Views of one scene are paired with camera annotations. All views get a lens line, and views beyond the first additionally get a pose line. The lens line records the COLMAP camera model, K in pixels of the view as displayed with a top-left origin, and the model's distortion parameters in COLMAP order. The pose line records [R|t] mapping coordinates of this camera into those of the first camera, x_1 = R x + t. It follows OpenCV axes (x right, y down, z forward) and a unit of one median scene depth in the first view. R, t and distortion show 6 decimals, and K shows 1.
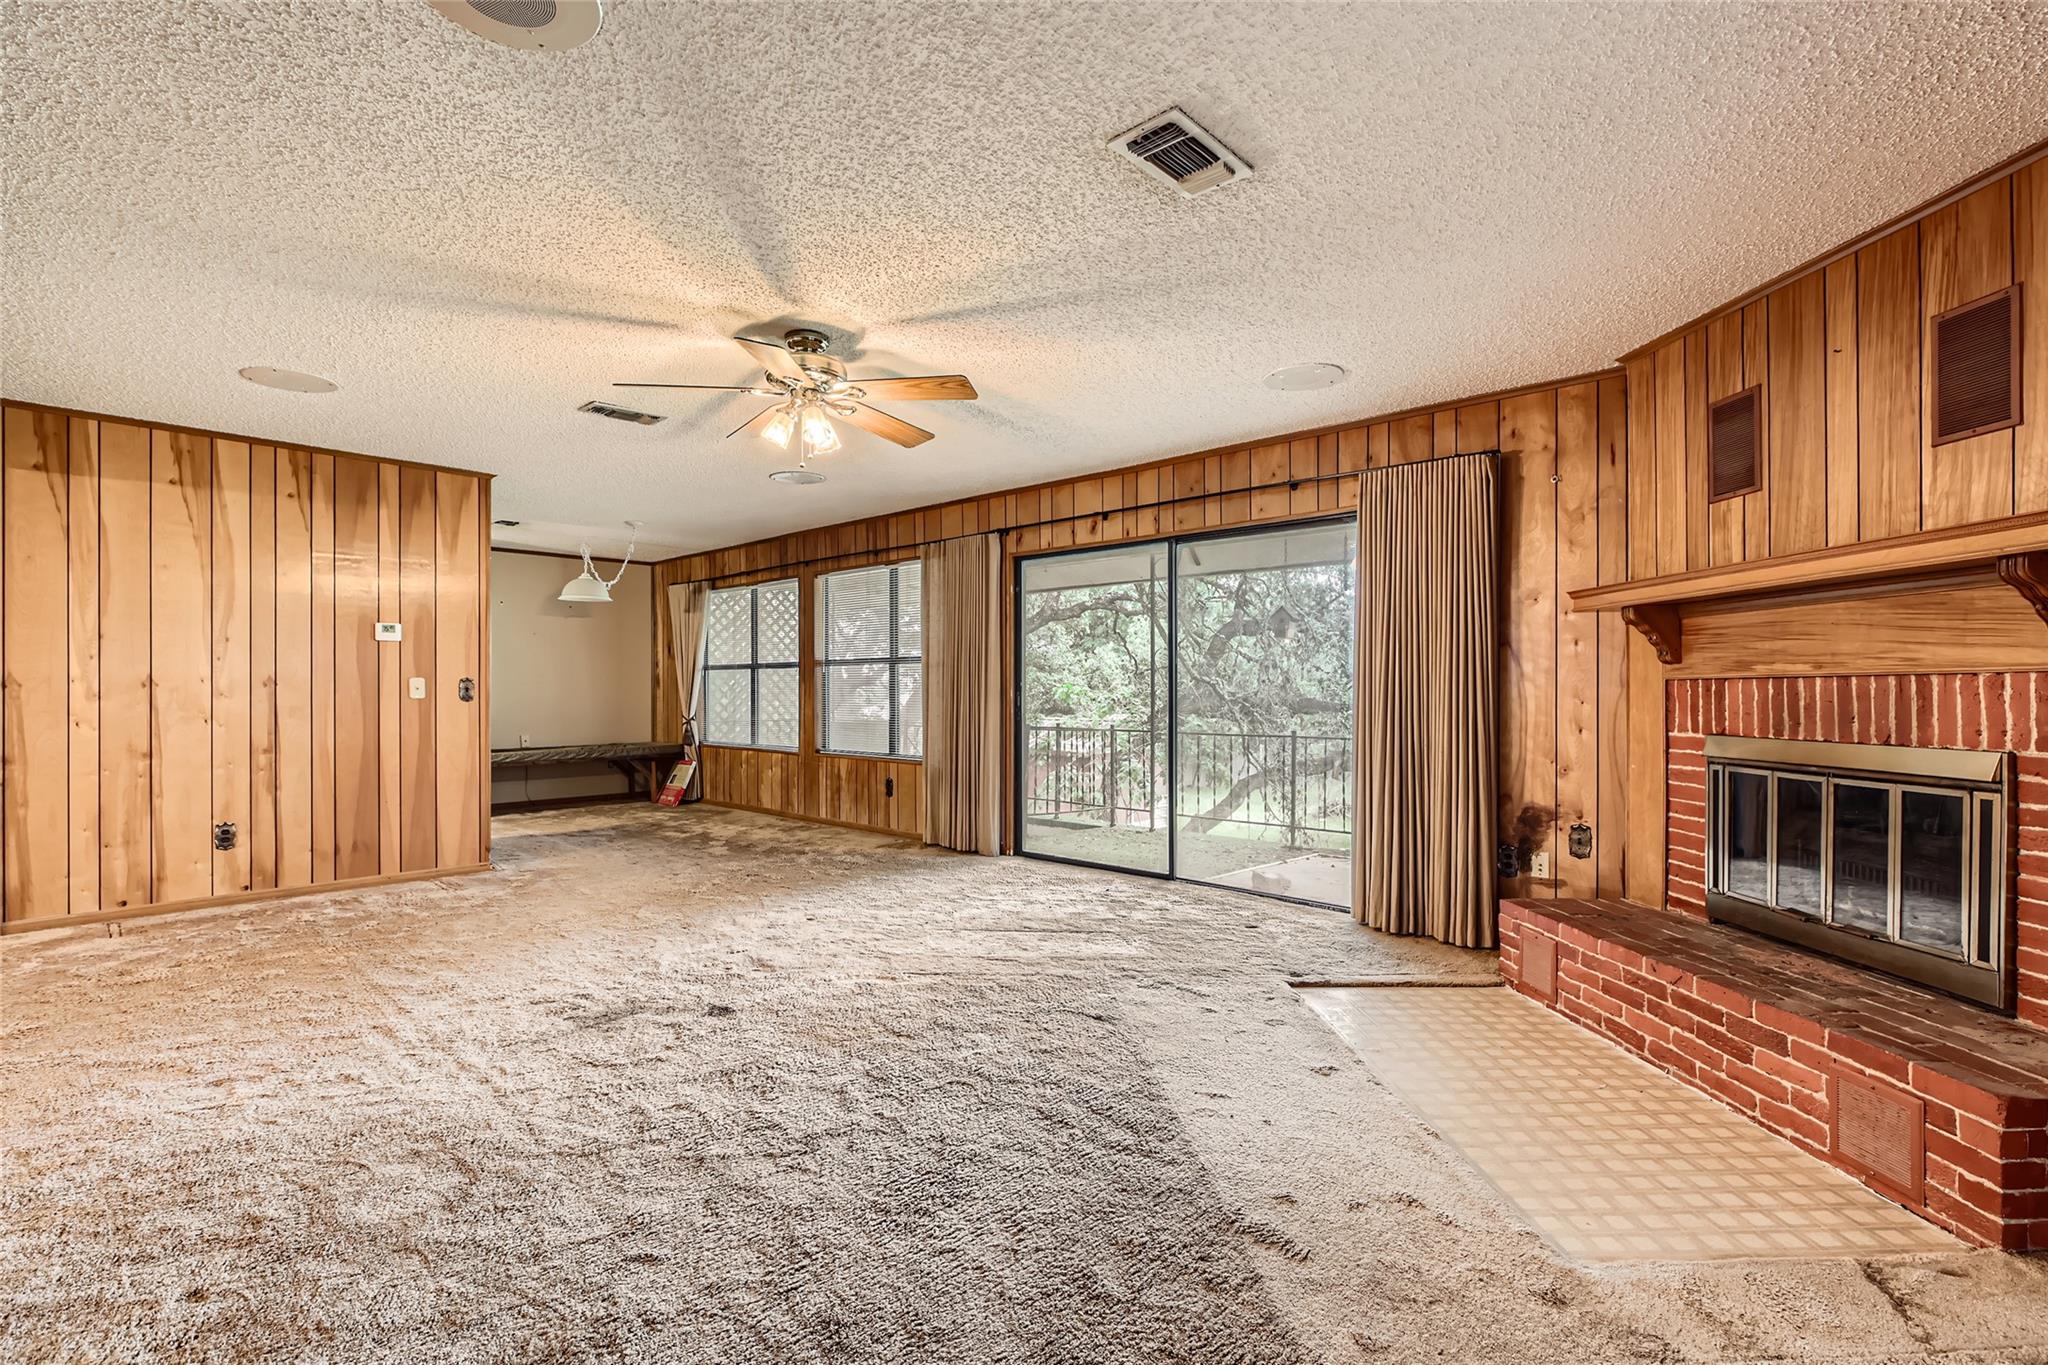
lens RADIAL K [[928.0, 0, 1025.1], [0, 928.0, 688.0], [0, 0, 1]] dist [-0.006891, 0.000514]
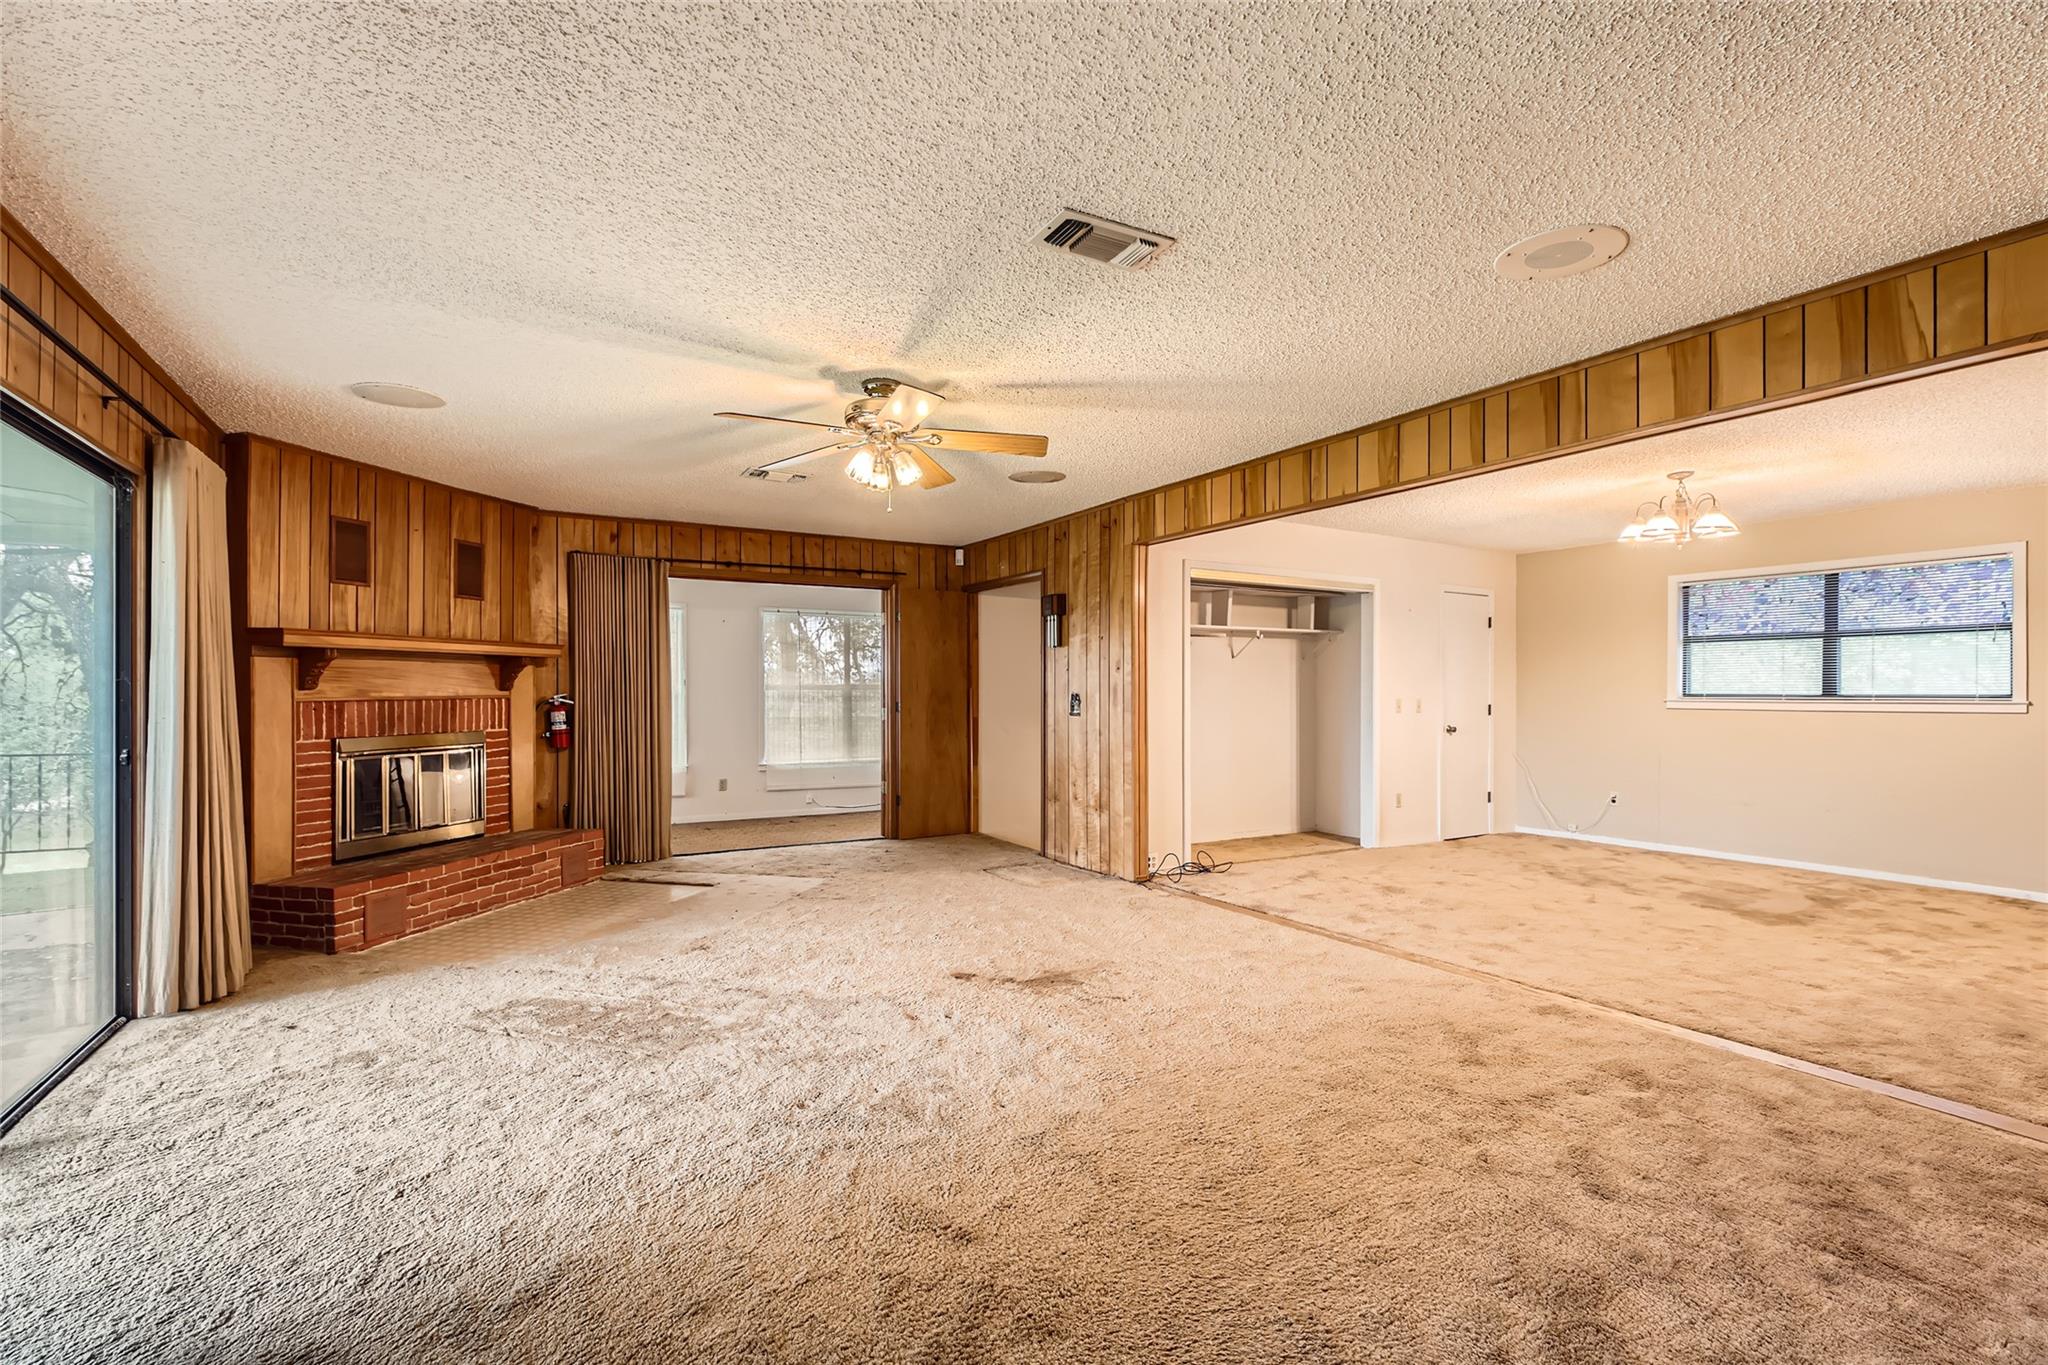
lens RADIAL K [[928.0, 0, 1025.3], [0, 928.0, 691.0], [0, 0, 1]] dist [-0.006891, 0.000514]
pose [[-0.960335, 0.001828, 0.278843, -0.620194], [0.001609, 0.999998, -0.001014, -0.019107], [-0.278844, -0.000525, -0.960336, 1.779565]]
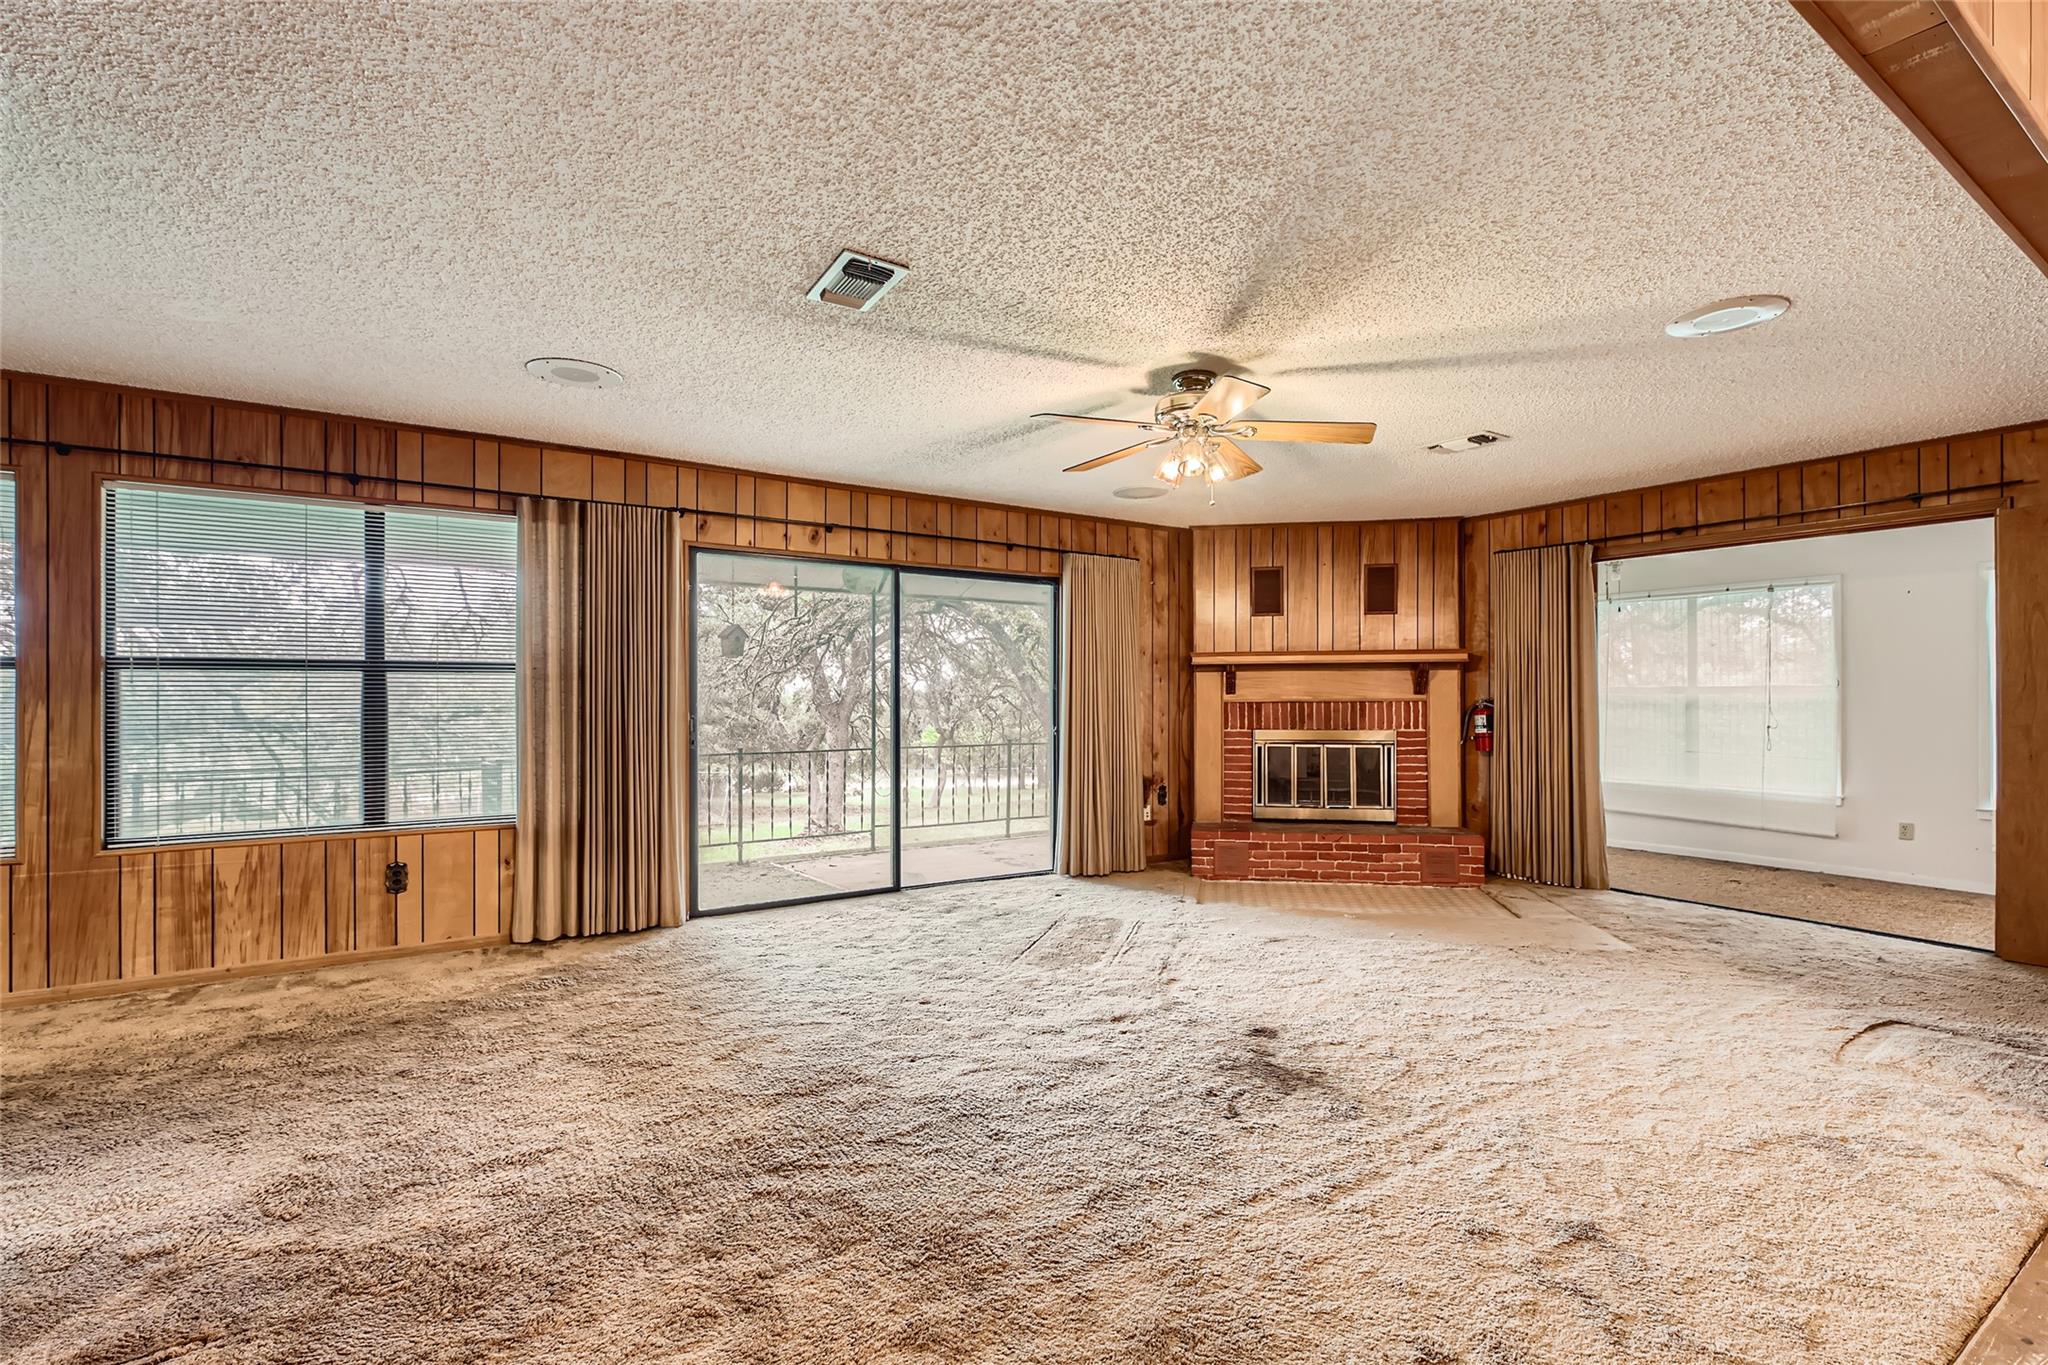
lens RADIAL K [[928.0, 0, 1026.5], [0, 928.0, 694.1], [0, 0, 1]] dist [-0.006891, 0.000514]
pose [[0.238132, 0.003970, 0.971225, -1.150147], [0.000326, 0.999991, -0.004167, -0.016638], [-0.971233, 0.001309, 0.238128, 0.840080]]
